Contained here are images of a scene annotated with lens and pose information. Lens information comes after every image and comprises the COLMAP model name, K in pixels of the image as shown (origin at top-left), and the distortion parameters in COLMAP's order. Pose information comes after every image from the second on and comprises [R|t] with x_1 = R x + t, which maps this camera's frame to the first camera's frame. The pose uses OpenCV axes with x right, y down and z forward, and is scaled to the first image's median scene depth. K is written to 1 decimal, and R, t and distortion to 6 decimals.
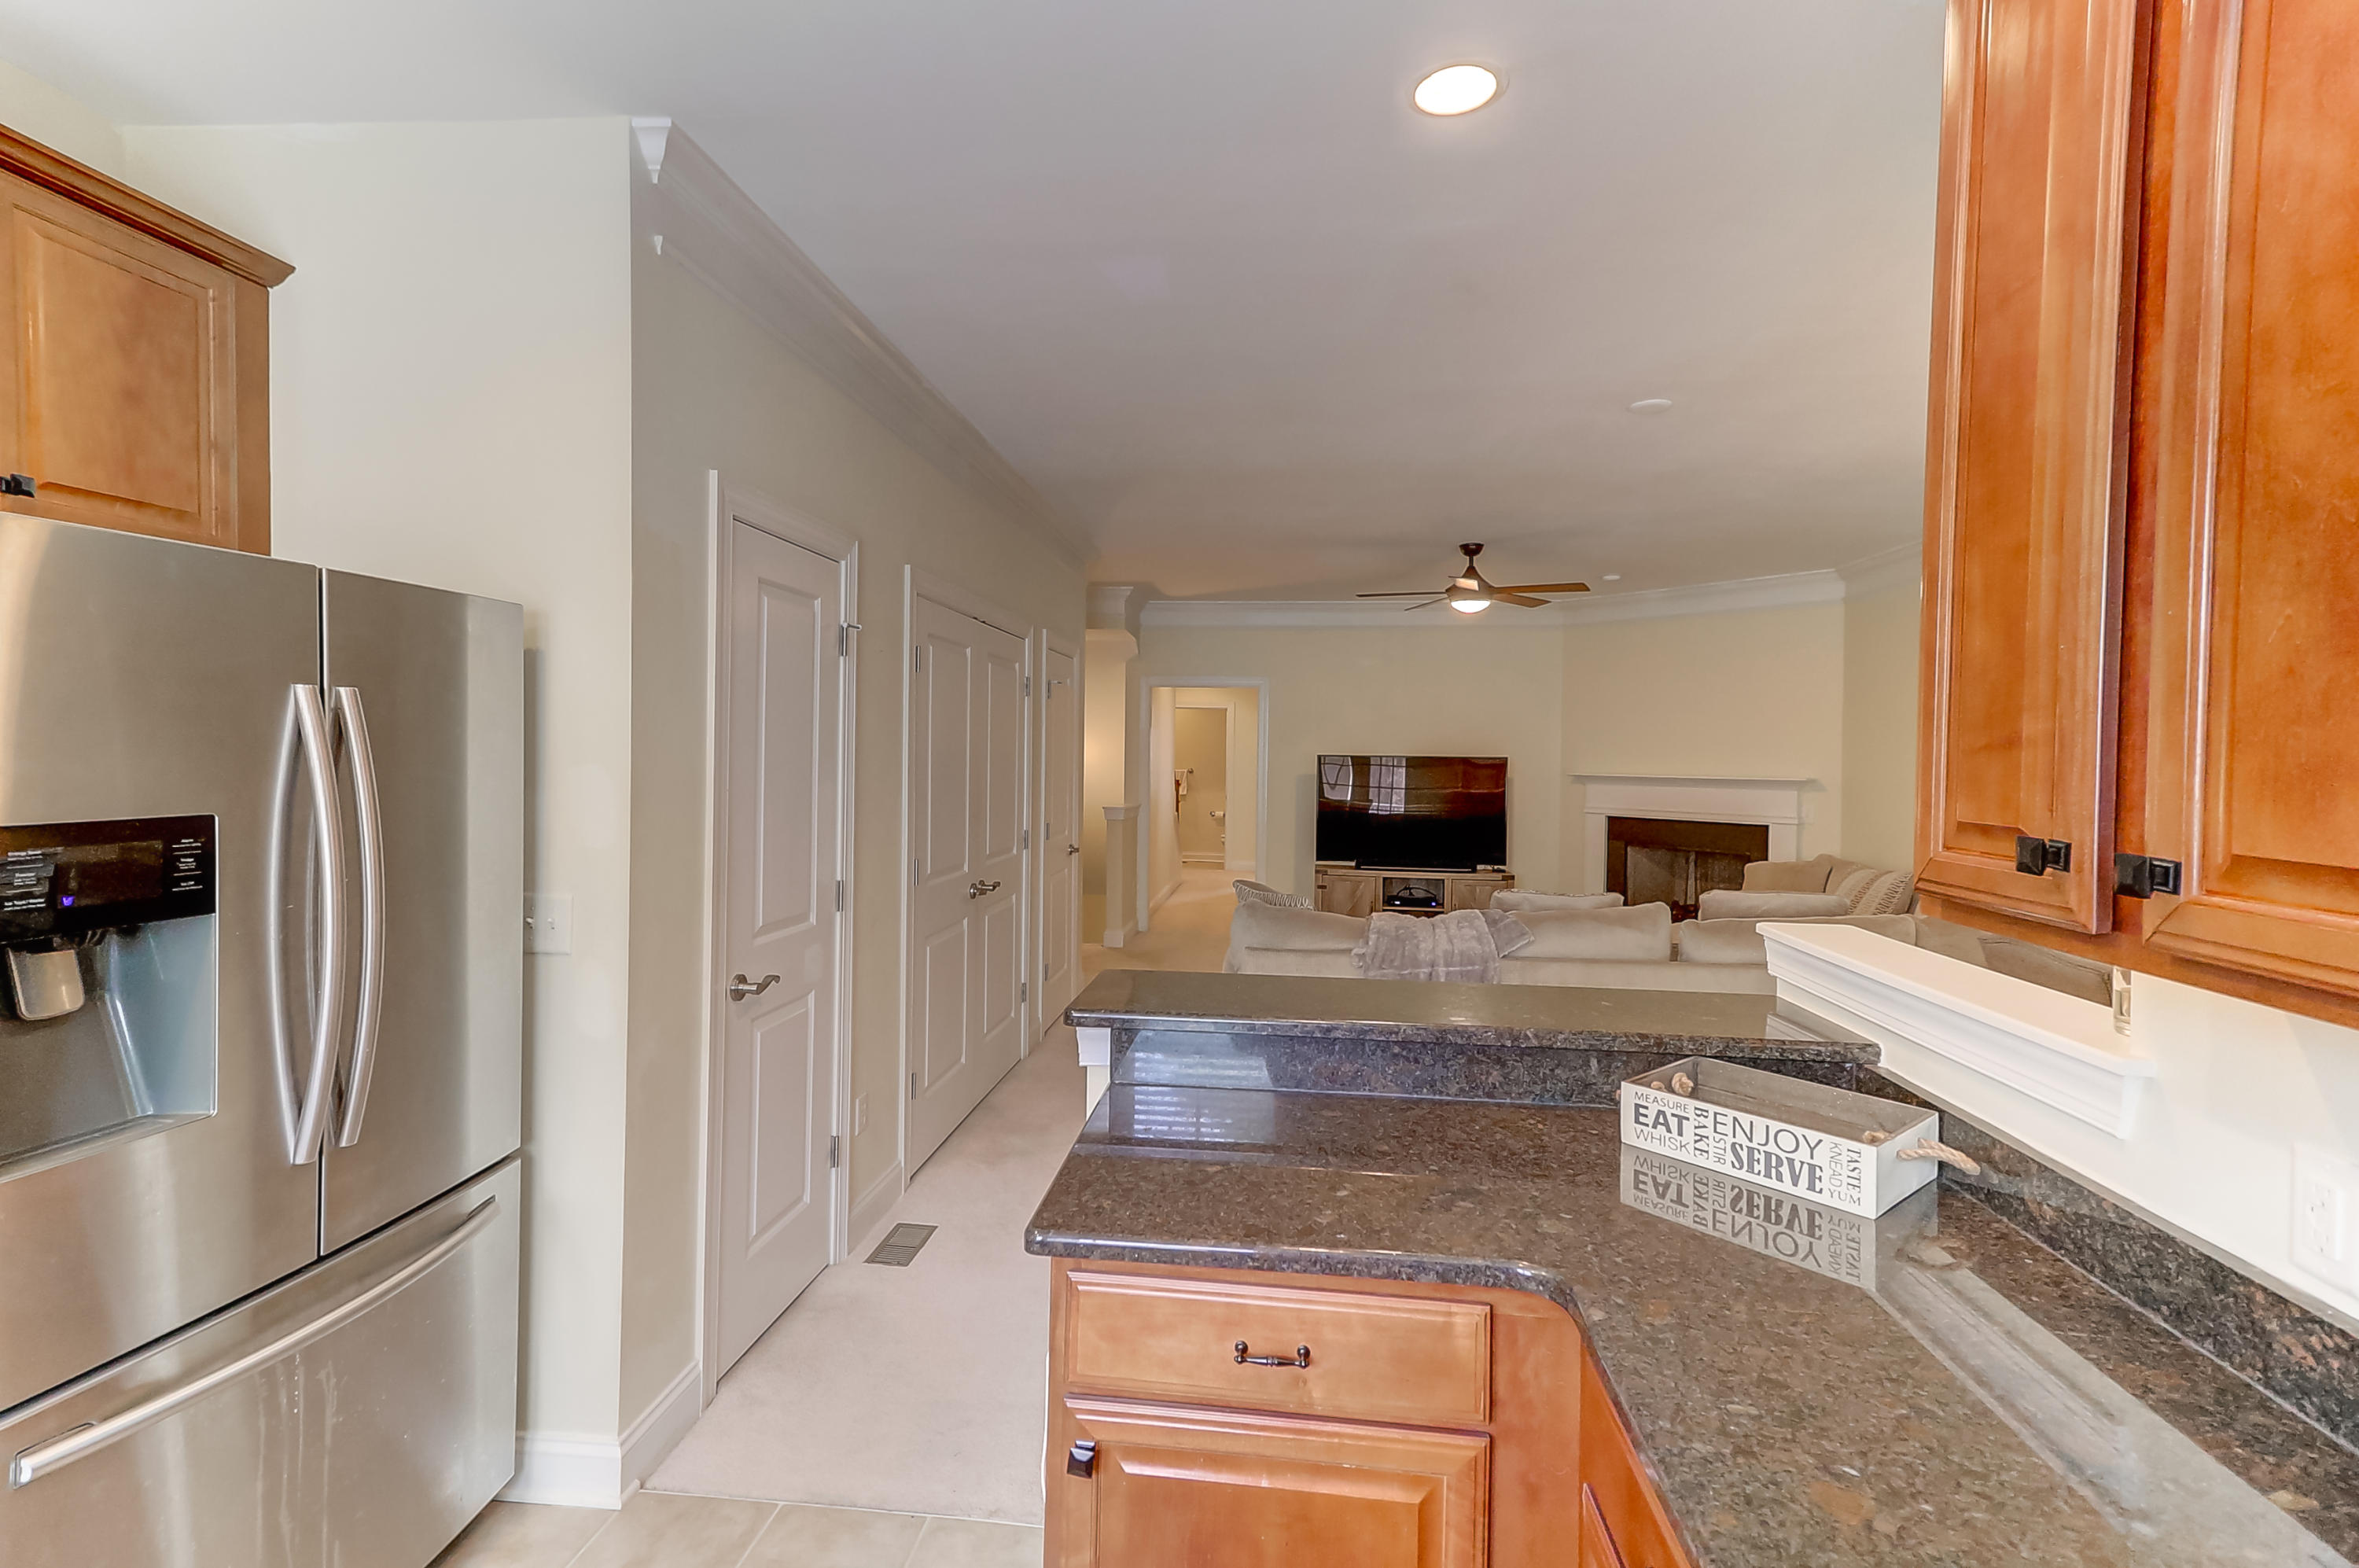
lens RADIAL K [[1083.9, 0, 1183.6], [0, 1083.9, 770.9], [0, 0, 1]] dist [0.039037, 0.000204]
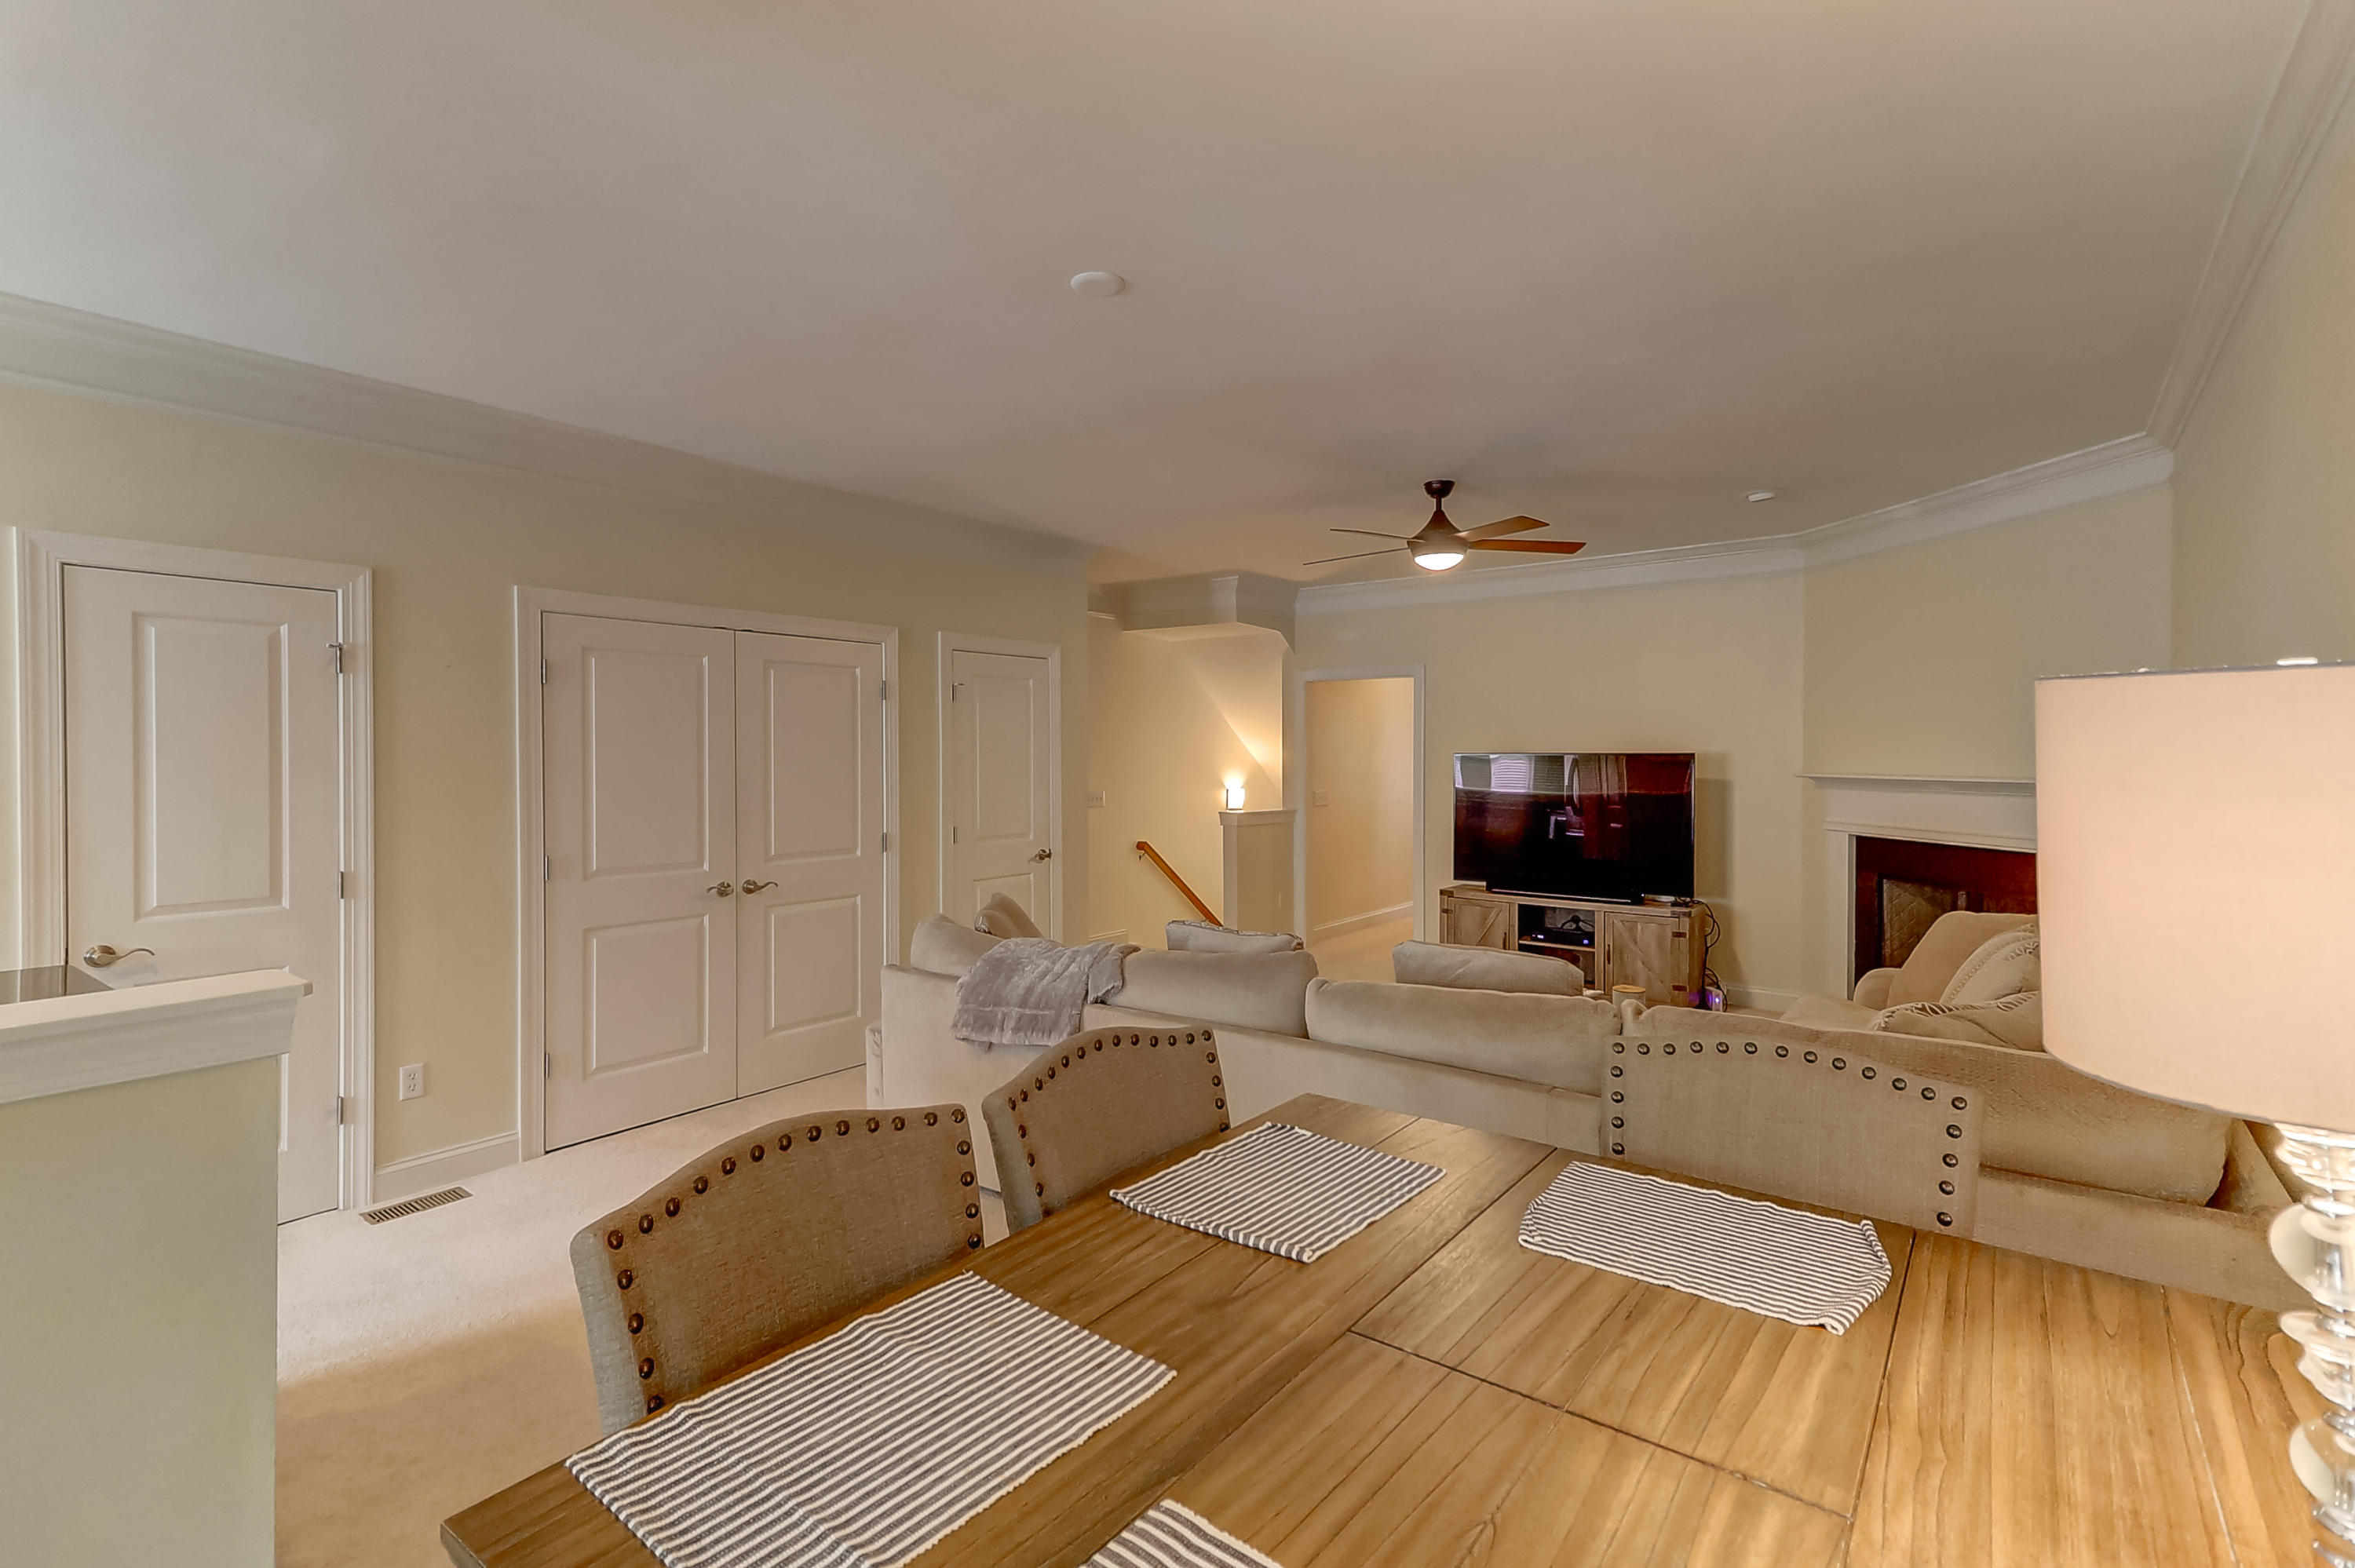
lens RADIAL K [[1086.4, 0, 1186.1], [0, 1086.4, 767.6], [0, 0, 1]] dist [0.020177, 0.000575]
pose [[0.856021, -0.008840, -0.516866, 0.391735], [0.004639, 0.999945, -0.009419, 0.003208], [0.516921, 0.005665, 0.856015, 0.181020]]
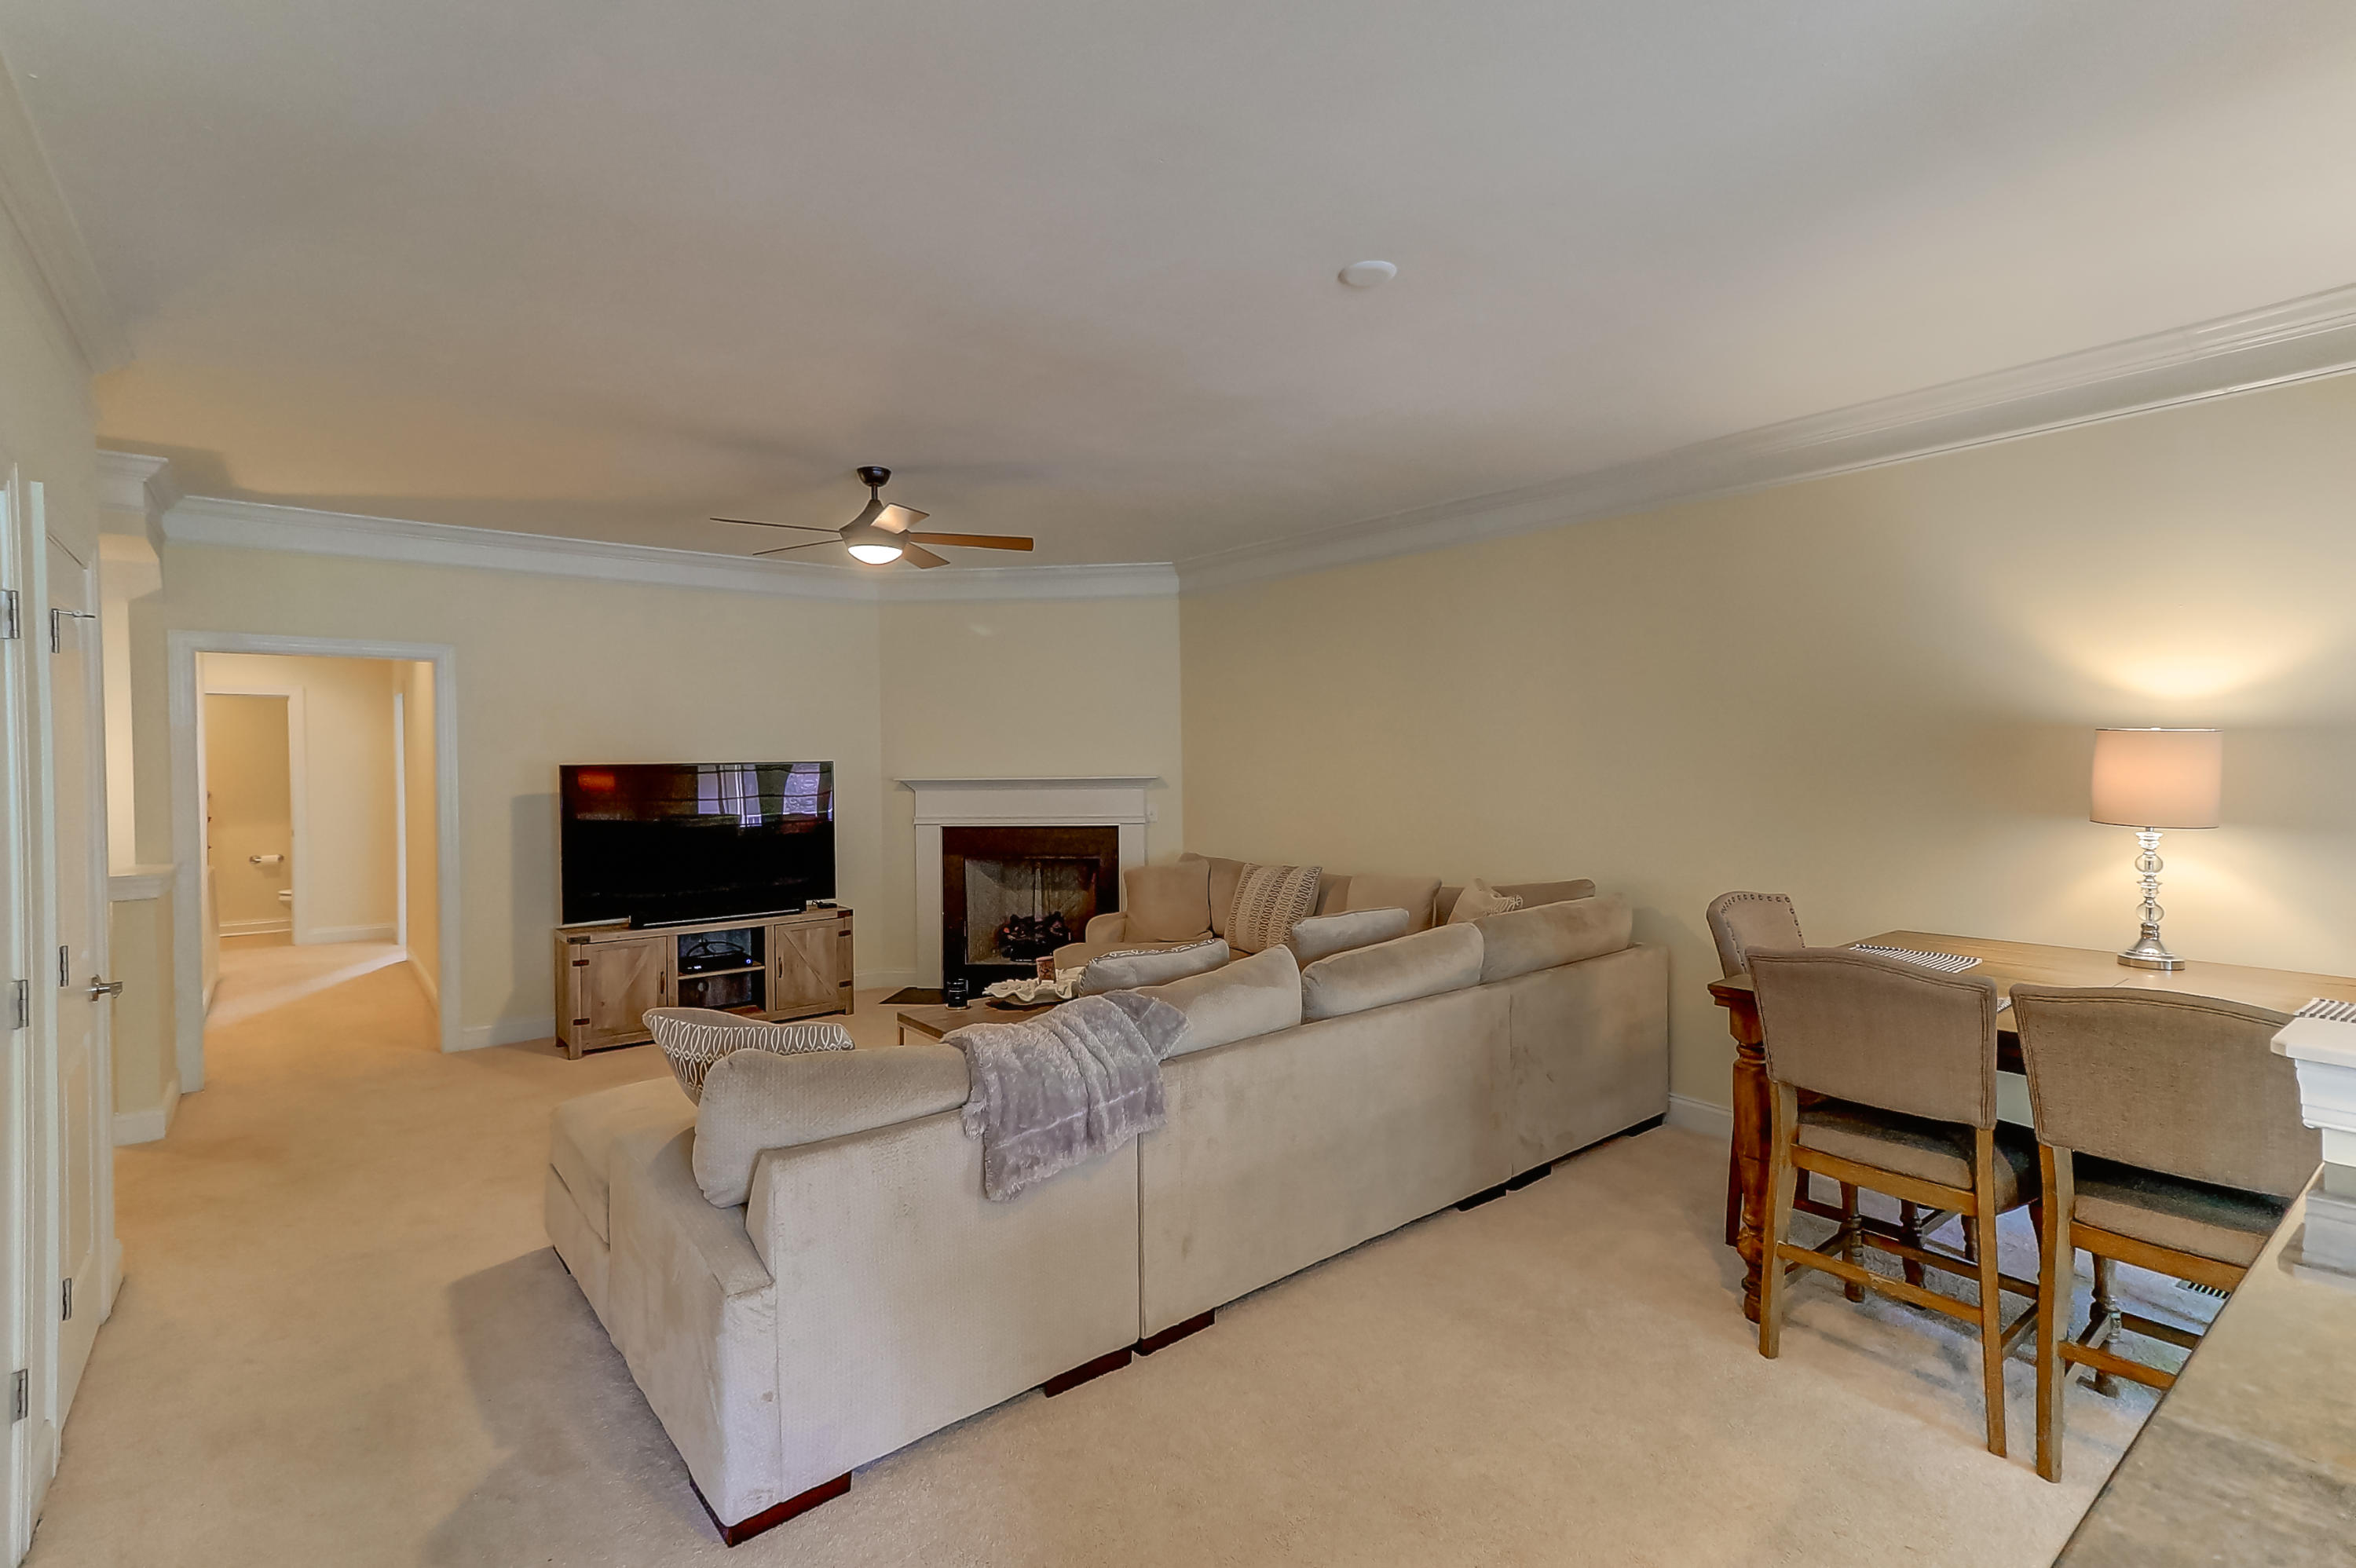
lens RADIAL K [[1086.9, 0, 1186.6], [0, 1086.9, 767.6], [0, 0, 1]] dist [0.020177, 0.000575]
pose [[0.704017, -0.030245, 0.709538, -0.083911], [0.031644, 0.999436, 0.011204, -0.008528], [-0.709477, 0.014565, 0.704578, 0.263968]]
